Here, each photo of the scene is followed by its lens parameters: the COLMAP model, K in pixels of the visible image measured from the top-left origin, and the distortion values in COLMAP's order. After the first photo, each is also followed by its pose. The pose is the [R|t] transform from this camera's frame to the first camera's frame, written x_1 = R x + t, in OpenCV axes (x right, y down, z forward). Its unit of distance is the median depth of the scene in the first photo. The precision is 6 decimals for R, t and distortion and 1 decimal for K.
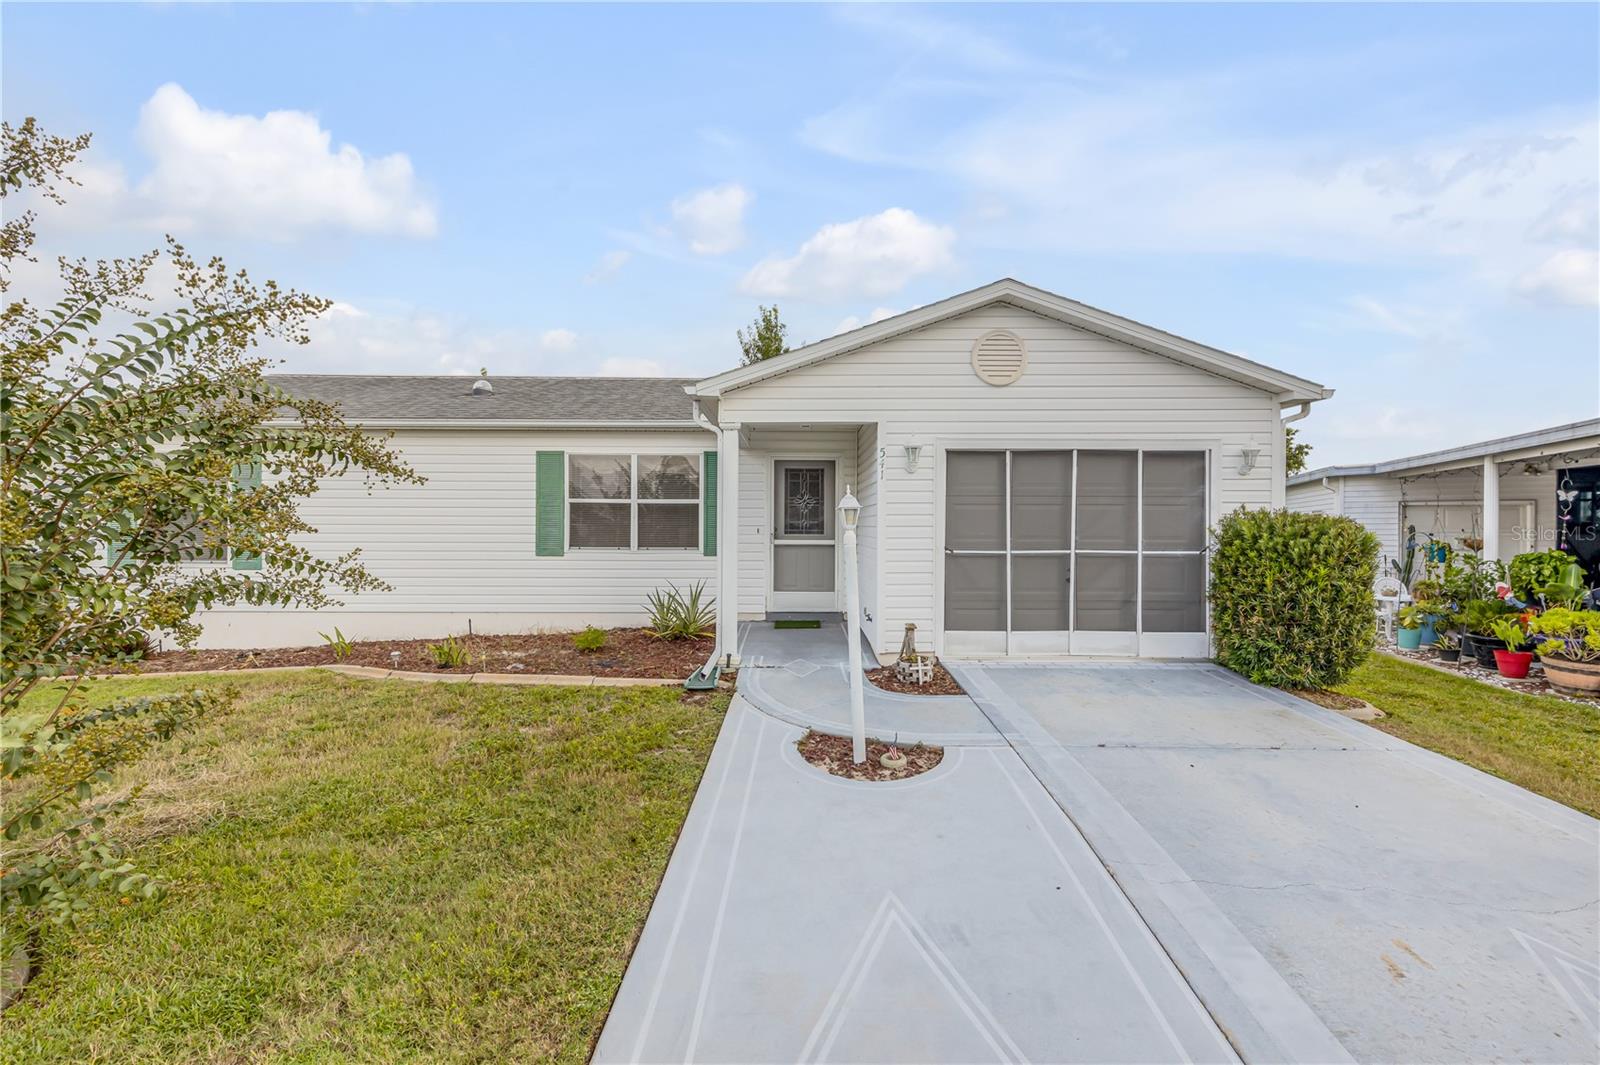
lens RADIAL K [[724.3, 0, 800.0], [0, 724.3, 532.5], [0, 0, 1]] dist [0.003175, 0.000185]
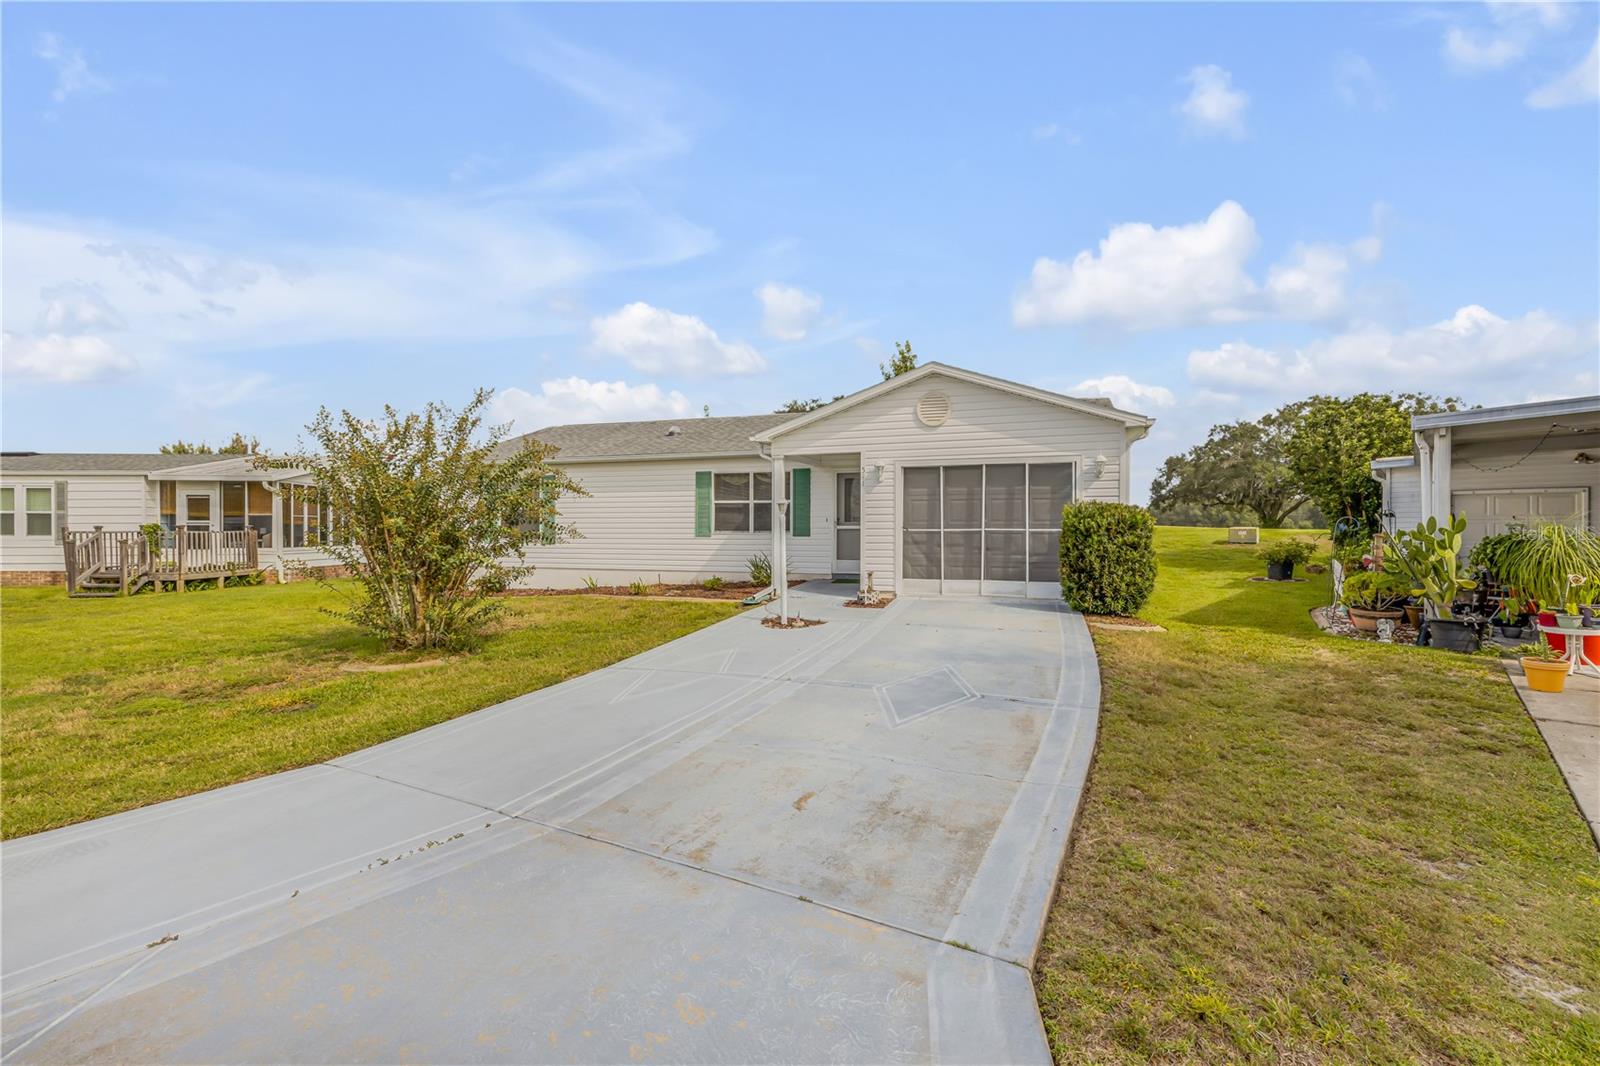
lens RADIAL K [[724.3, 0, 800.0], [0, 724.3, 533.0], [0, 0, 1]] dist [0.003175, 0.000185]
pose [[0.945685, -0.001501, -0.325080, 0.507102], [0.001922, 0.999998, 0.000974, 0.031060], [0.325078, -0.001546, 0.945686, -0.605740]]
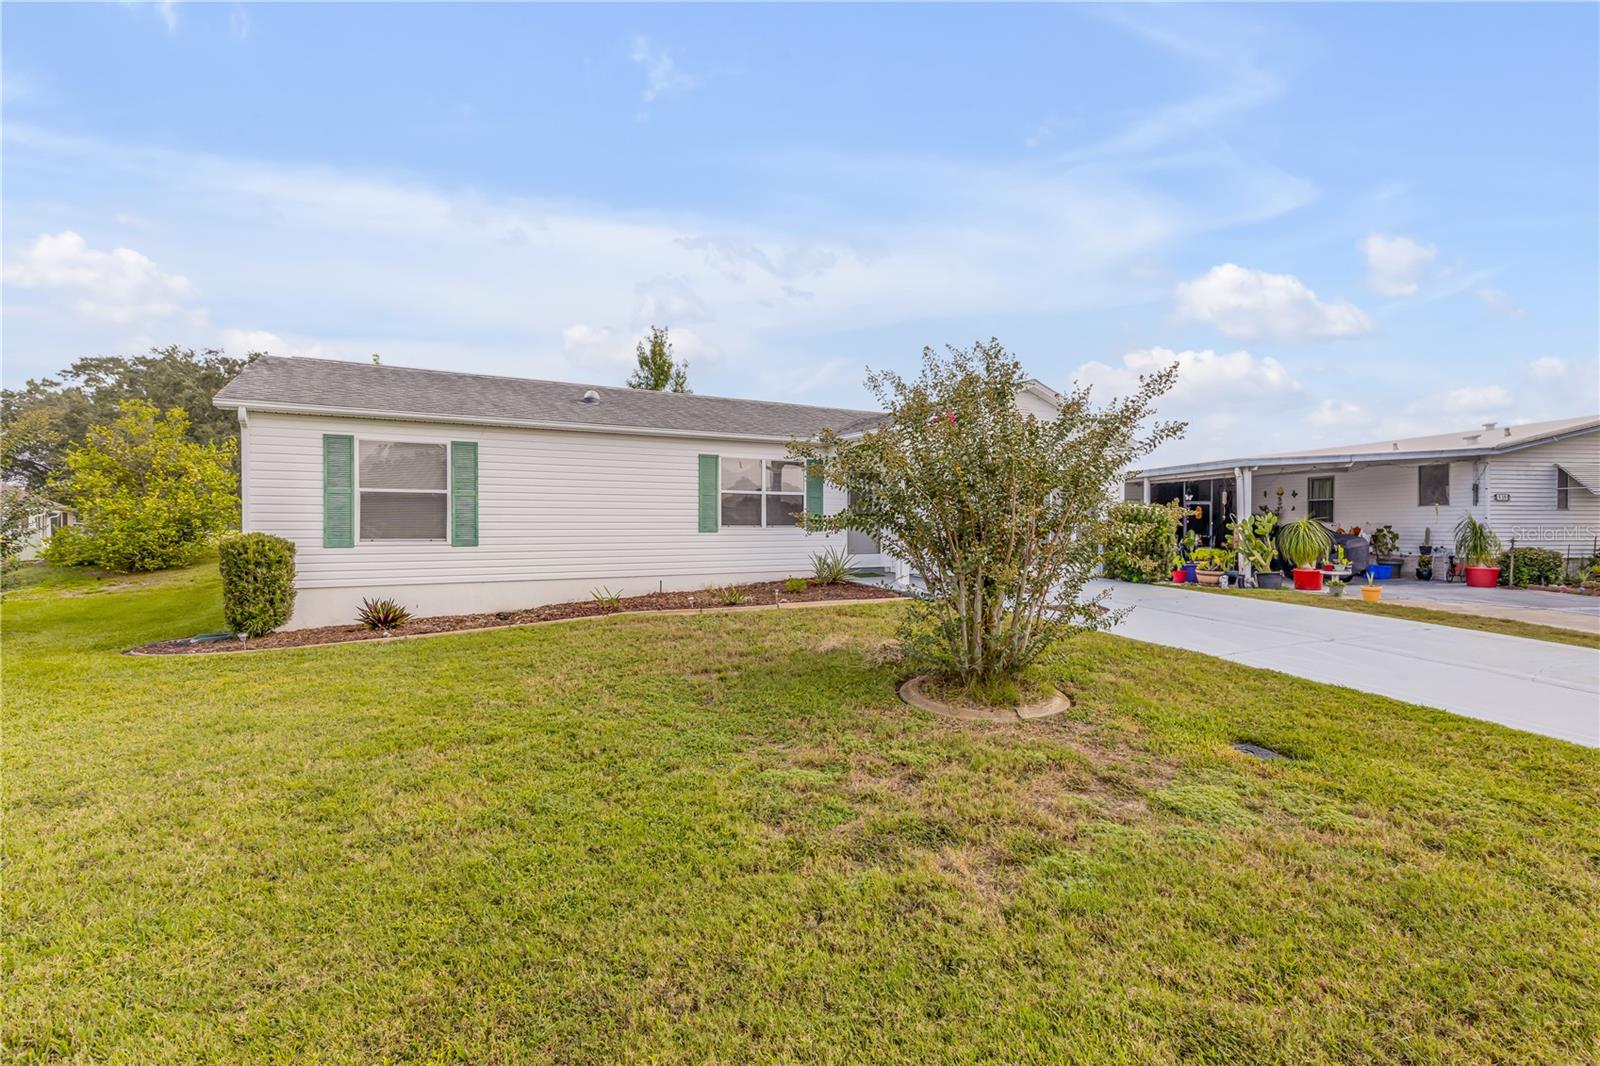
lens RADIAL K [[724.3, 0, 800.0], [0, 724.3, 533.0], [0, 0, 1]] dist [0.003175, 0.000185]
pose [[0.874123, -0.011032, 0.485579, -1.121449], [0.007462, 0.999929, 0.009286, 0.029442], [-0.485647, -0.004494, 0.874144, -0.347297]]
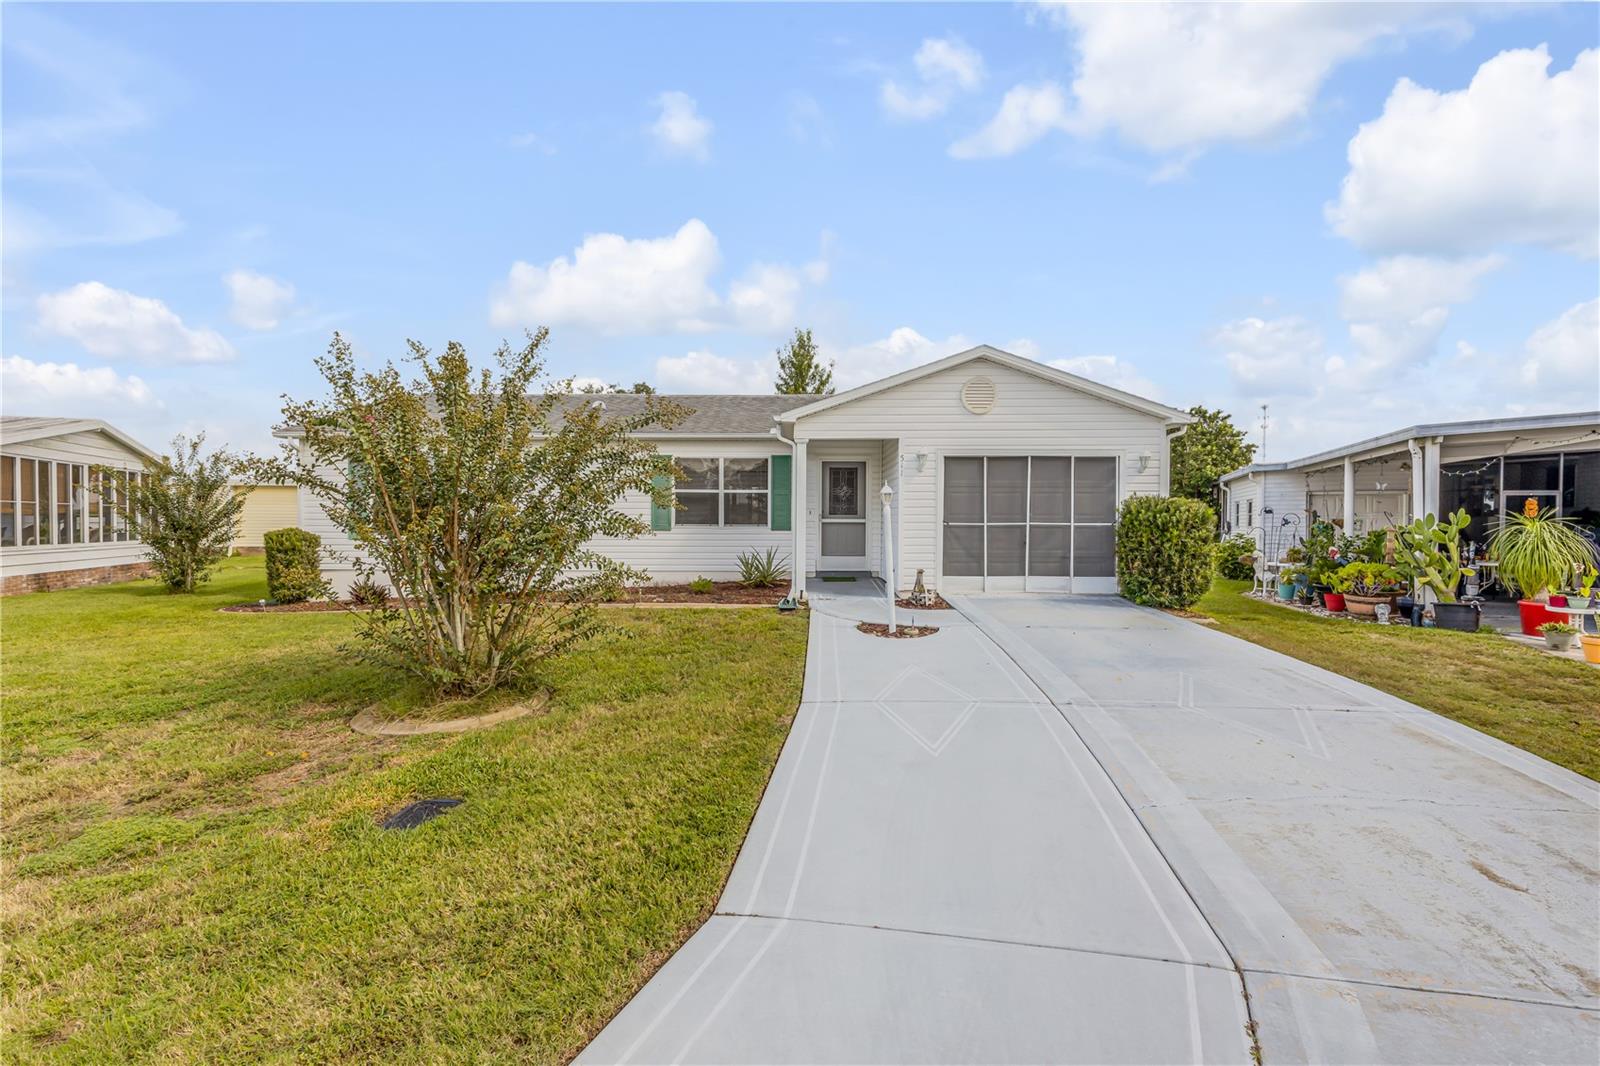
lens RADIAL K [[724.3, 0, 800.0], [0, 724.3, 533.0], [0, 0, 1]] dist [0.003175, 0.000185]
pose [[0.999925, -0.000676, -0.012265, -0.079973], [0.000814, 0.999936, 0.011265, 0.028170], [0.012256, -0.011274, 0.999861, -0.513069]]
